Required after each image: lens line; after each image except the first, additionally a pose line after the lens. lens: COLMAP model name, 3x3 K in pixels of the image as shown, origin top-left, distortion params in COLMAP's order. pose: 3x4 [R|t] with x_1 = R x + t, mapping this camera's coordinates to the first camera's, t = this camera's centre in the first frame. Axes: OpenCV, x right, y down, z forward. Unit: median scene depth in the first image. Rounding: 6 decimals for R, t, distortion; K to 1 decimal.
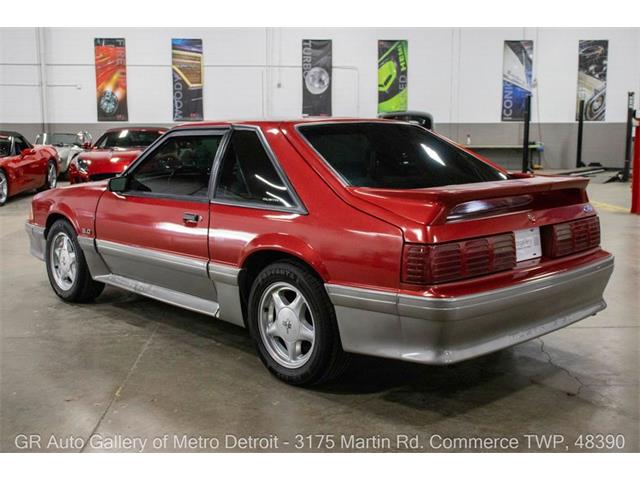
lens RADIAL K [[719.2, 0, 320.0], [0, 719.2, 240.0], [0, 0, 1]] dist [-0.006789, 0.018554]
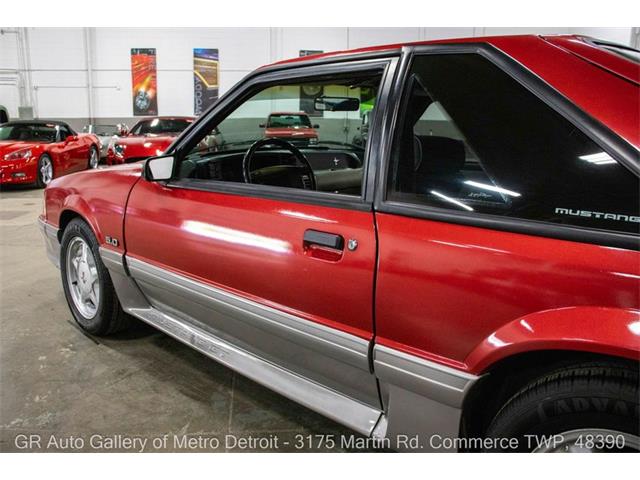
lens RADIAL K [[530.3, 0, 320.0], [0, 530.3, 240.0], [0, 0, 1]] dist [-0.157667, 0.123392]
pose [[0.999079, 0.002440, 0.042837, -0.049284], [-0.004975, 0.998235, 0.059181, -0.012838], [-0.042617, -0.059340, 0.997328, 0.164340]]
